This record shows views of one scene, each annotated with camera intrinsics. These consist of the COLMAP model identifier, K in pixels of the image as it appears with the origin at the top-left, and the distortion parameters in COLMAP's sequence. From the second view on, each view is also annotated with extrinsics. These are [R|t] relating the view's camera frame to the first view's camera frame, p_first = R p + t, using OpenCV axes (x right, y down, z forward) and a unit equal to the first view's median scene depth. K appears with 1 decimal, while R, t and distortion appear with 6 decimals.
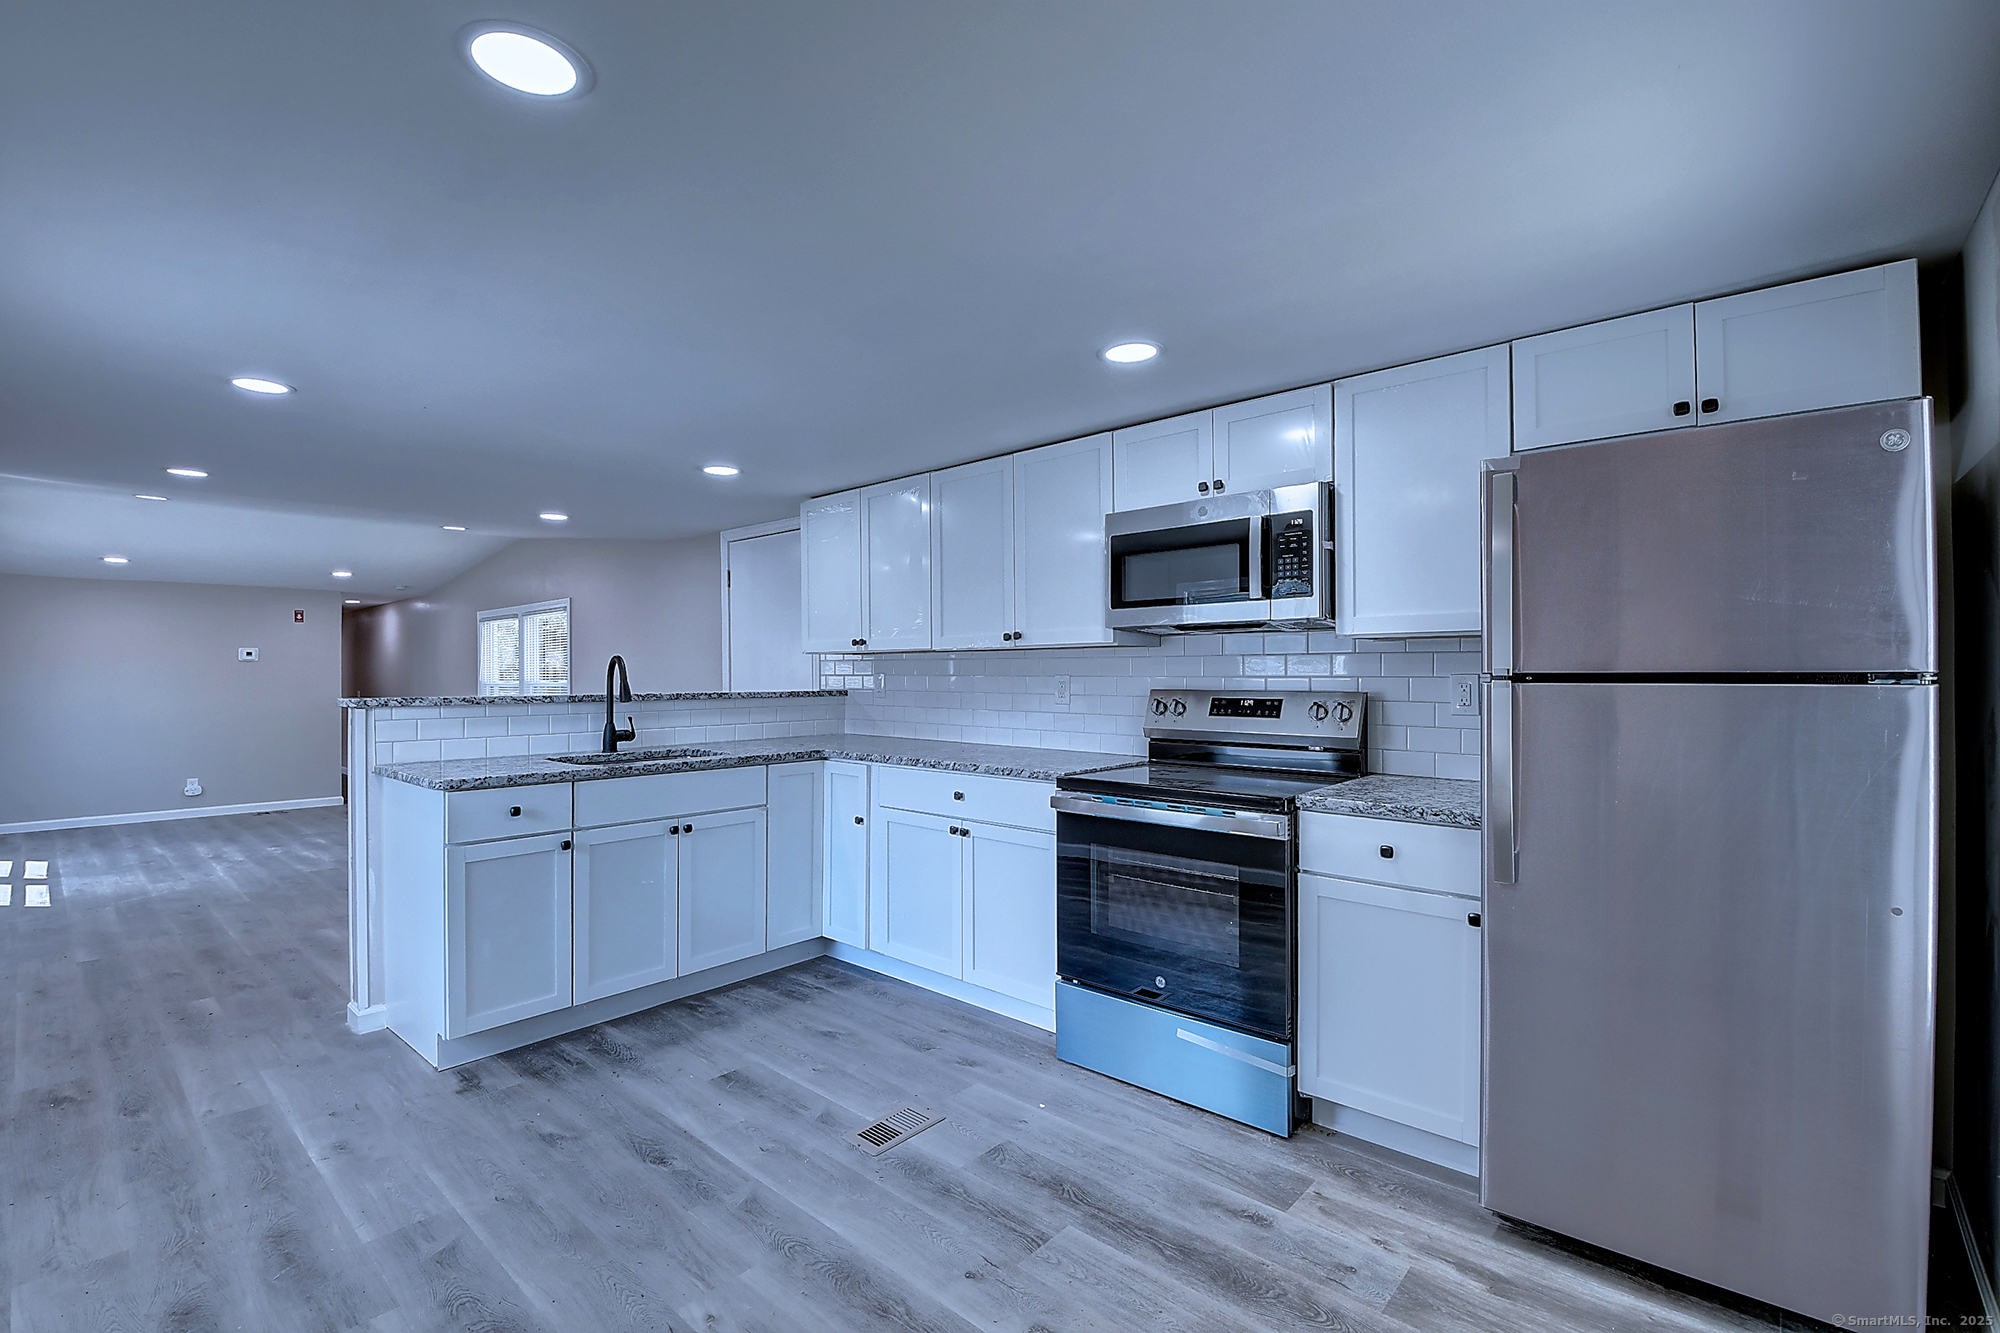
lens RADIAL K [[884.4, 0, 1000.8], [0, 884.4, 662.7], [0, 0, 1]] dist [-0.016045, -0.005444]
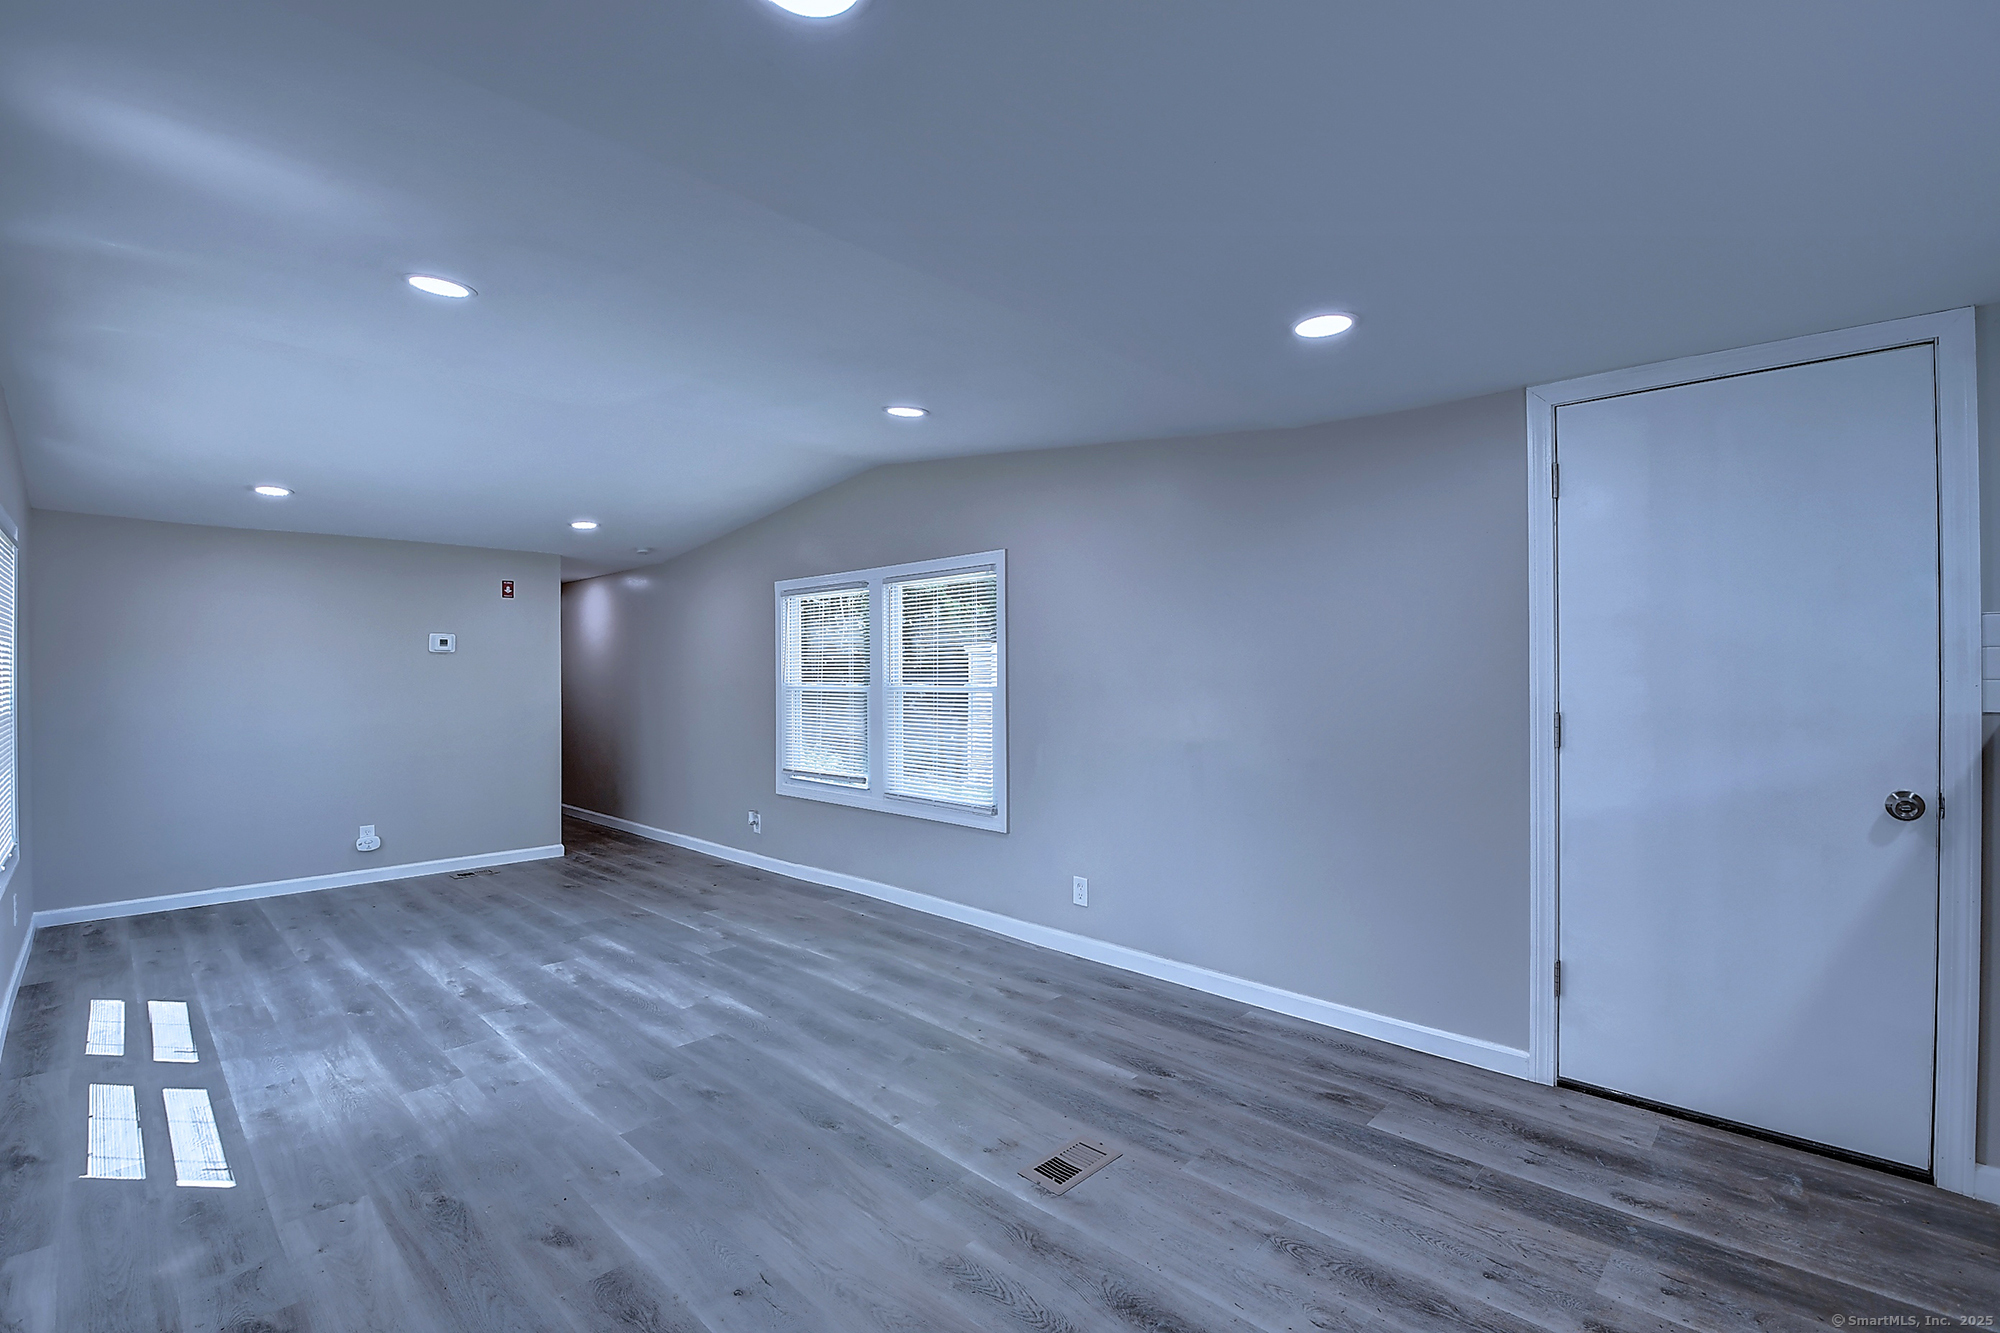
lens RADIAL K [[884.4, 0, 999.4], [0, 884.4, 663.5], [0, 0, 1]] dist [-0.016045, -0.005444]
pose [[0.999181, 0.004995, -0.040155, -0.413697], [-0.005073, 0.999985, -0.001849, 0.005938], [0.040146, 0.002052, 0.999192, 0.339315]]
